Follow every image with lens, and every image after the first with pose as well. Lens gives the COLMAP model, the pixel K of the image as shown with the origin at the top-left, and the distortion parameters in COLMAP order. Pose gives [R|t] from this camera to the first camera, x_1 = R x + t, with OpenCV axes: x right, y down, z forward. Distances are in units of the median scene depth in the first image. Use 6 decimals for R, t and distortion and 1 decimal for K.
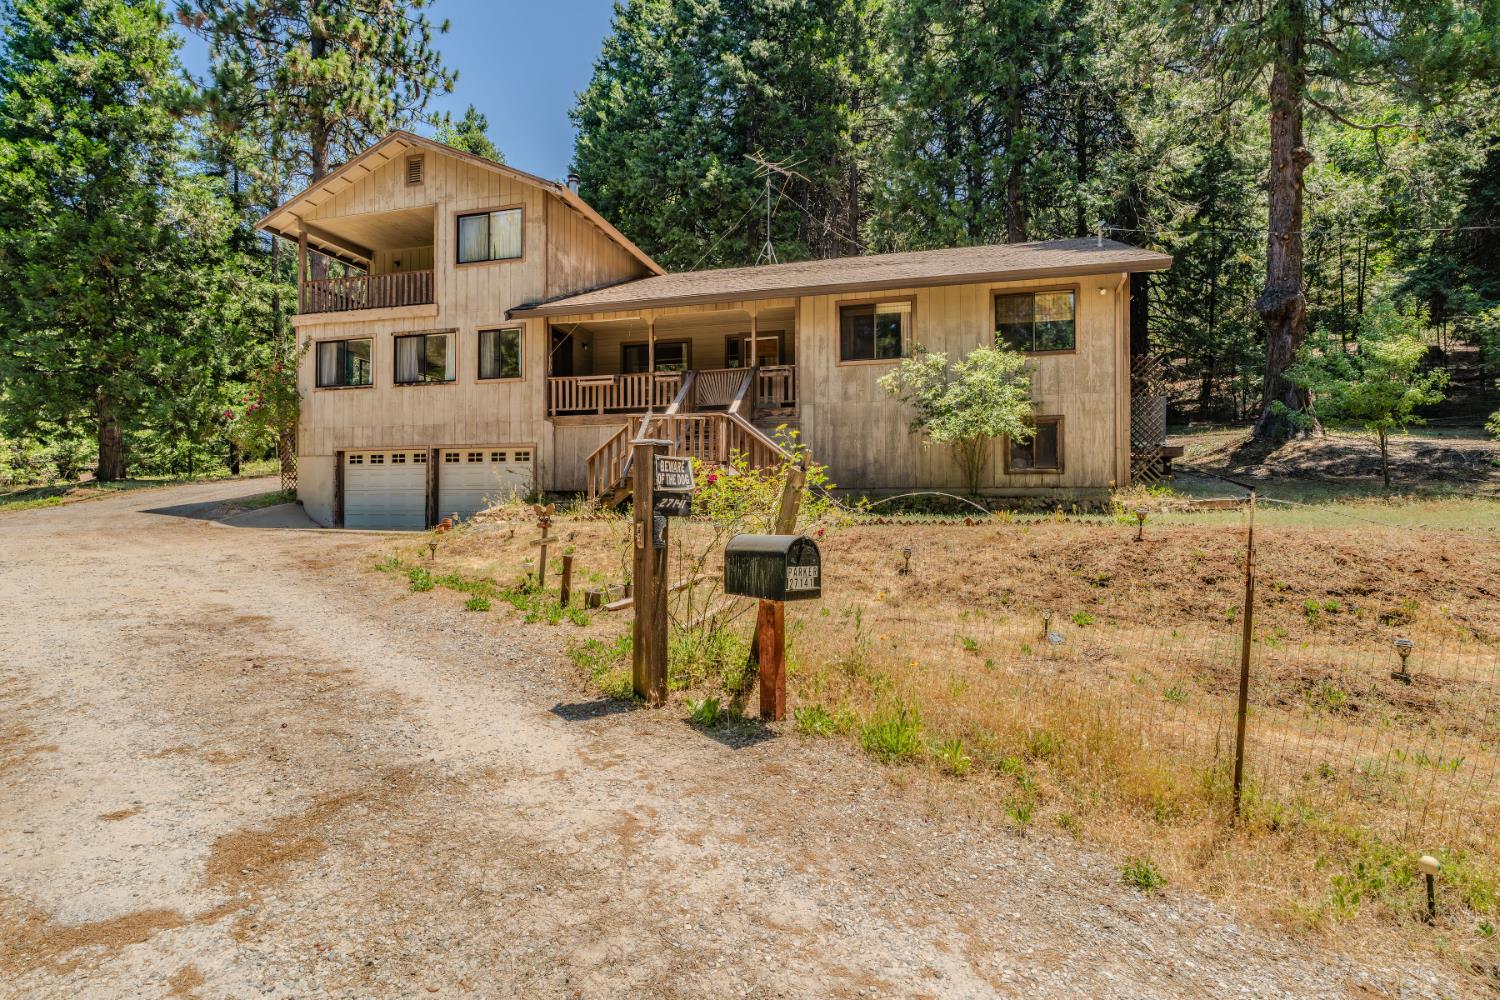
lens RADIAL K [[681.5, 0, 768.2], [0, 681.5, 510.8], [0, 0, 1]] dist [-0.000527, 0.000001]
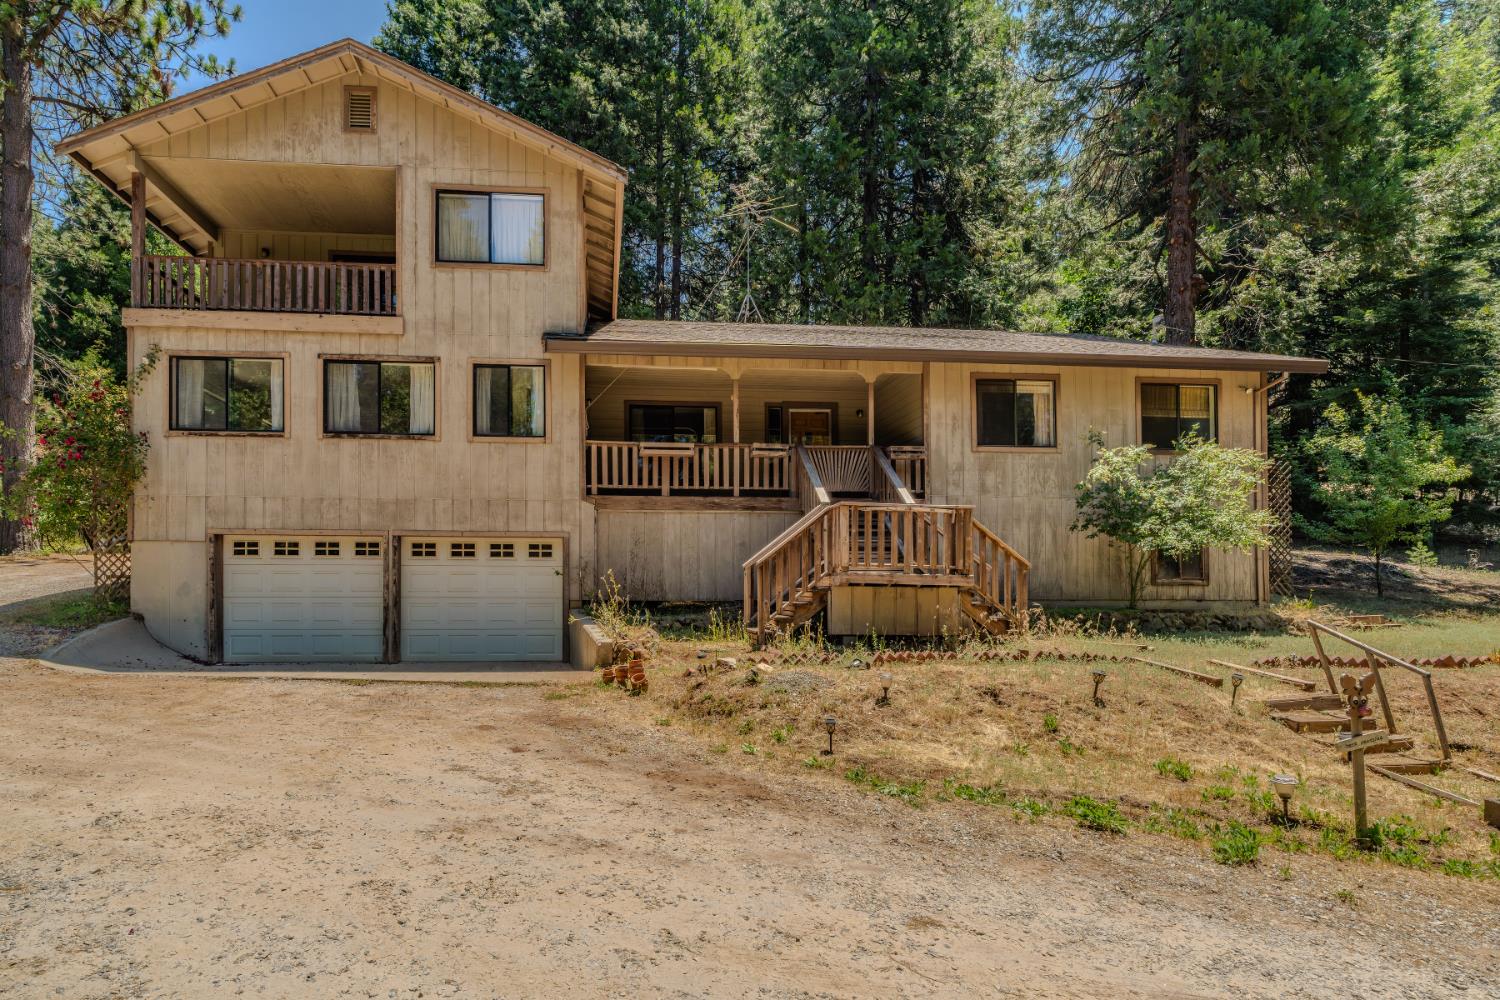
lens RADIAL K [[715.6, 0, 749.6], [0, 715.6, 604.1], [0, 0, 1]] dist [-0.000760, 0.000122]
pose [[0.951485, 0.000199, 0.307696, -0.379758], [-0.000912, 0.999997, 0.002170, -0.026444], [-0.307695, -0.002346, 0.951482, 0.233278]]
